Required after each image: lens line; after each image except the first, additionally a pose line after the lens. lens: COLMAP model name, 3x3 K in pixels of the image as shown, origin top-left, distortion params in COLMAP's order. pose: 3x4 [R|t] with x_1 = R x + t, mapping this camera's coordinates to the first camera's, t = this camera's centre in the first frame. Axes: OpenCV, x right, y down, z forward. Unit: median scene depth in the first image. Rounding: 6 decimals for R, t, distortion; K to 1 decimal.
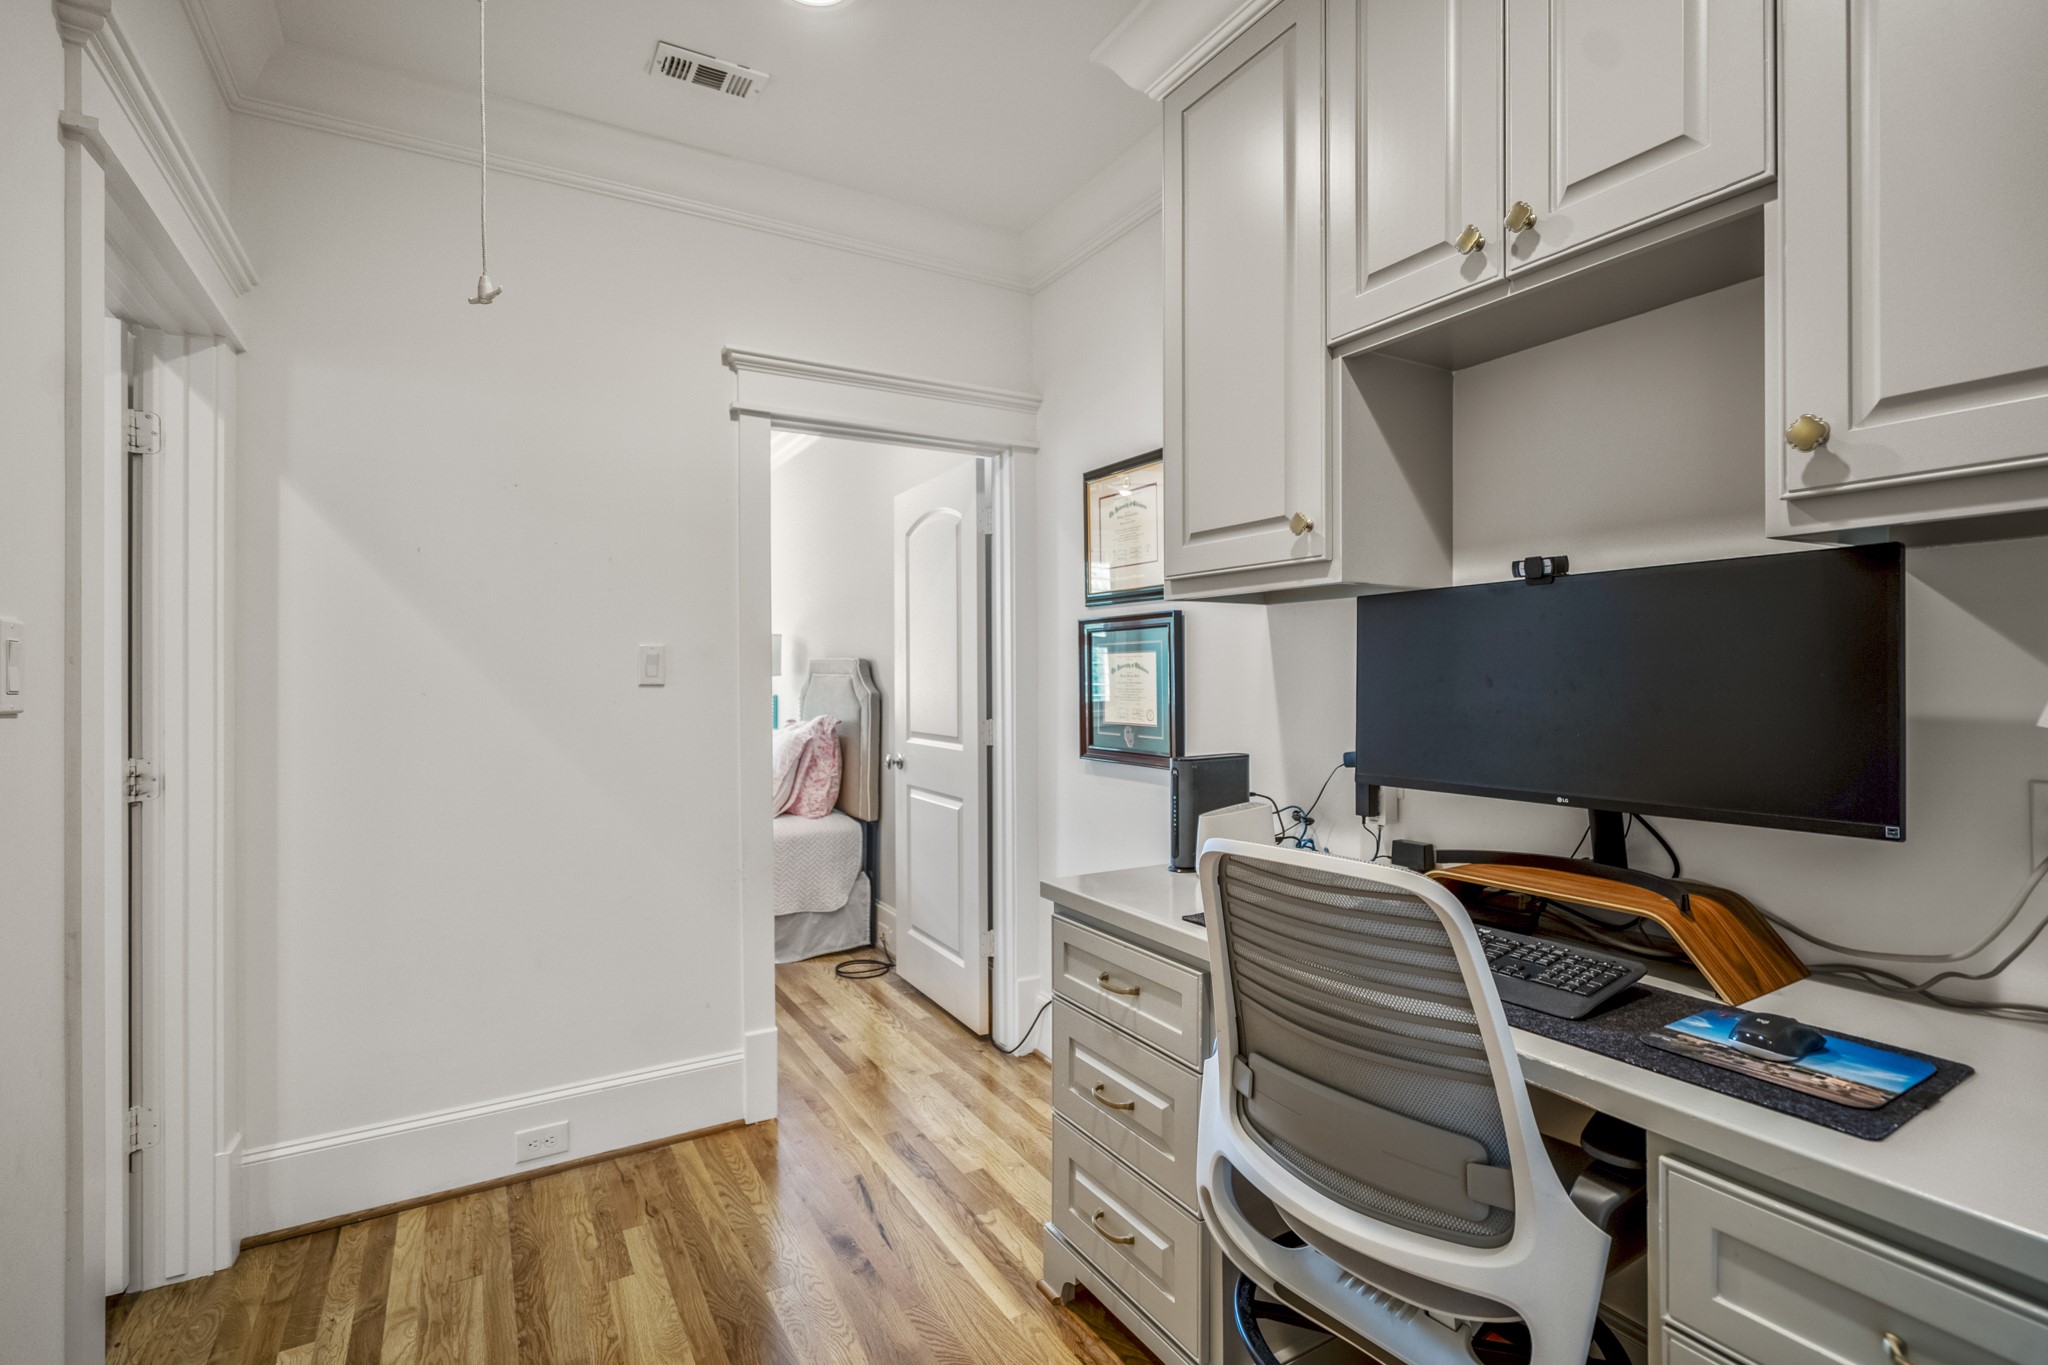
lens RADIAL K [[959.0, 0, 1018.9], [0, 959.0, 669.2], [0, 0, 1]] dist [0.000175, -0.000069]
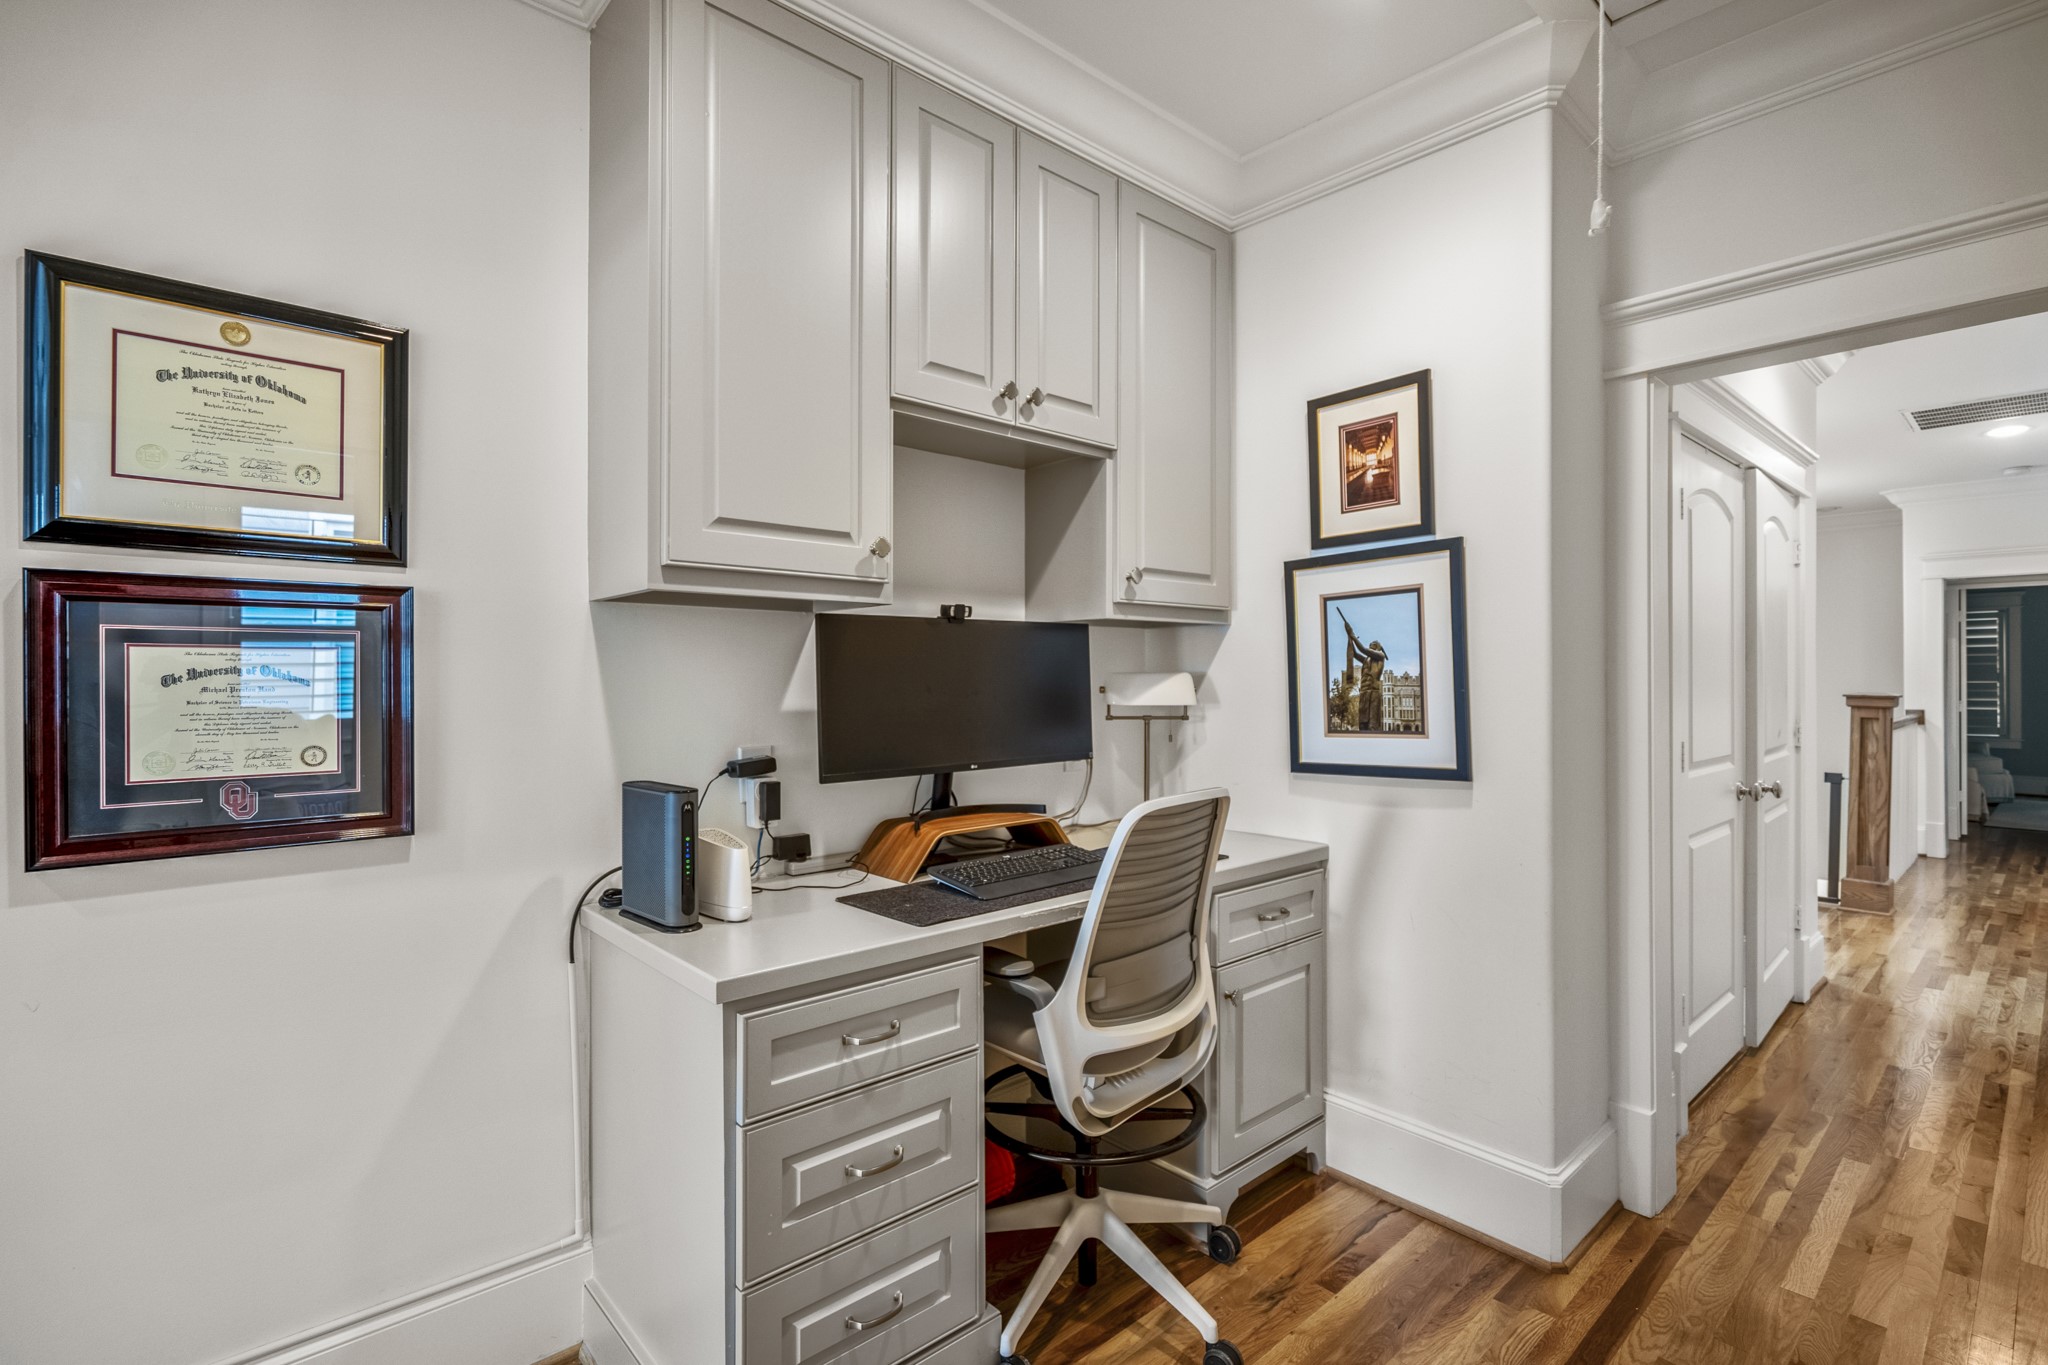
lens RADIAL K [[959.0, 0, 1018.9], [0, 959.0, 669.2], [0, 0, 1]] dist [0.000175, -0.000069]
pose [[-0.204804, 0.015462, 0.978681, -0.831549], [-0.001825, 0.999867, -0.016178, 0.005517], [-0.978801, -0.005099, -0.204749, 1.094925]]
